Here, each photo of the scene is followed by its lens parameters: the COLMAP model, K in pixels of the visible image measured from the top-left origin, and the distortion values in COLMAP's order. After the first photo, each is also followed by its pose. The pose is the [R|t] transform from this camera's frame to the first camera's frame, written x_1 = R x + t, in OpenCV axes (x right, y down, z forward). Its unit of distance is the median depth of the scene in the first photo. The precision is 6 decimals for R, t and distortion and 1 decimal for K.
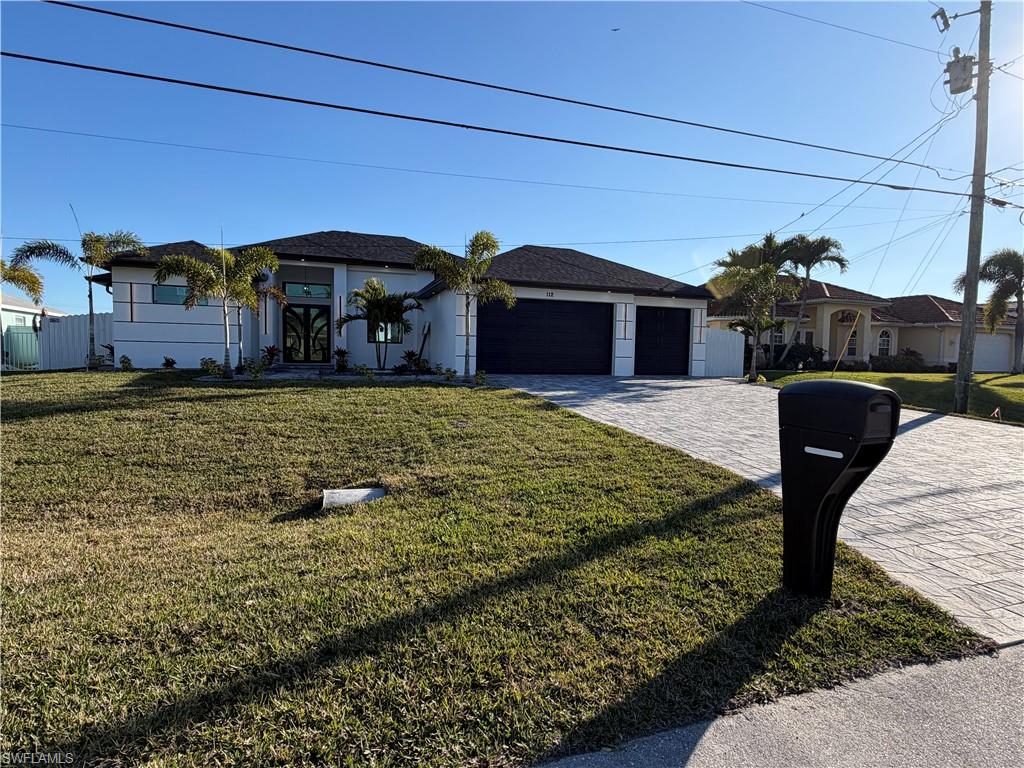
lens RADIAL K [[512.0, 0, 511.2], [0, 512.0, 382.9], [0, 0, 1]] dist [-0.000783, -0.000495]
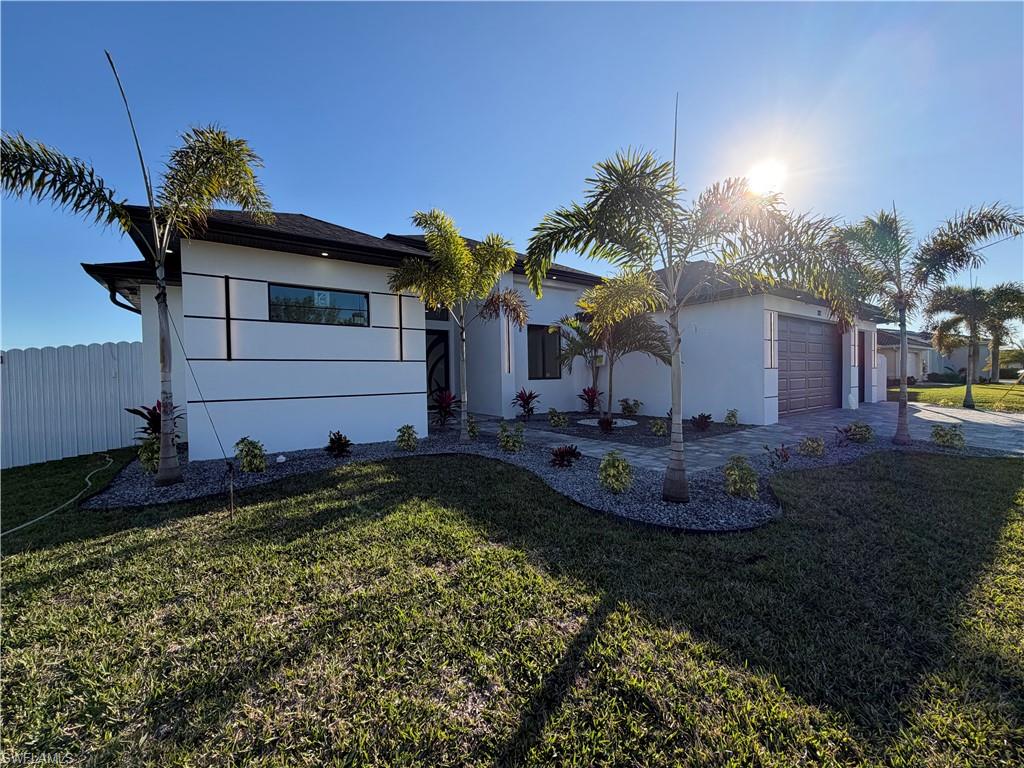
lens RADIAL K [[408.3, 0, 508.9], [0, 408.3, 382.4], [0, 0, 1]] dist [0.001774, -0.000422]
pose [[0.957157, -0.044082, 0.286196, -0.653944], [0.059404, 0.997216, -0.045072, -0.073106], [-0.283412, 0.060142, 0.957110, 0.619740]]
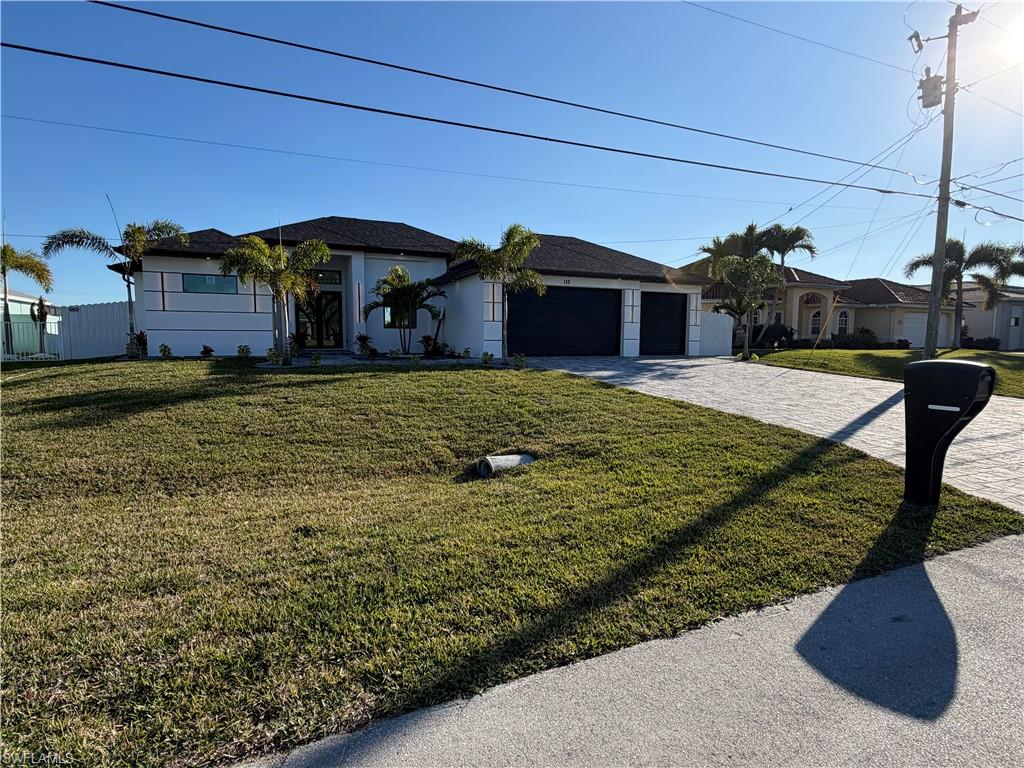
lens RADIAL K [[512.0, 0, 513.5], [0, 512.0, 381.9], [0, 0, 1]] dist [-0.000783, -0.000495]
pose [[0.995817, -0.020262, 0.089091, -0.158941], [0.017117, 0.999208, 0.035926, -0.003630], [-0.089748, -0.034250, 0.995375, -0.079525]]
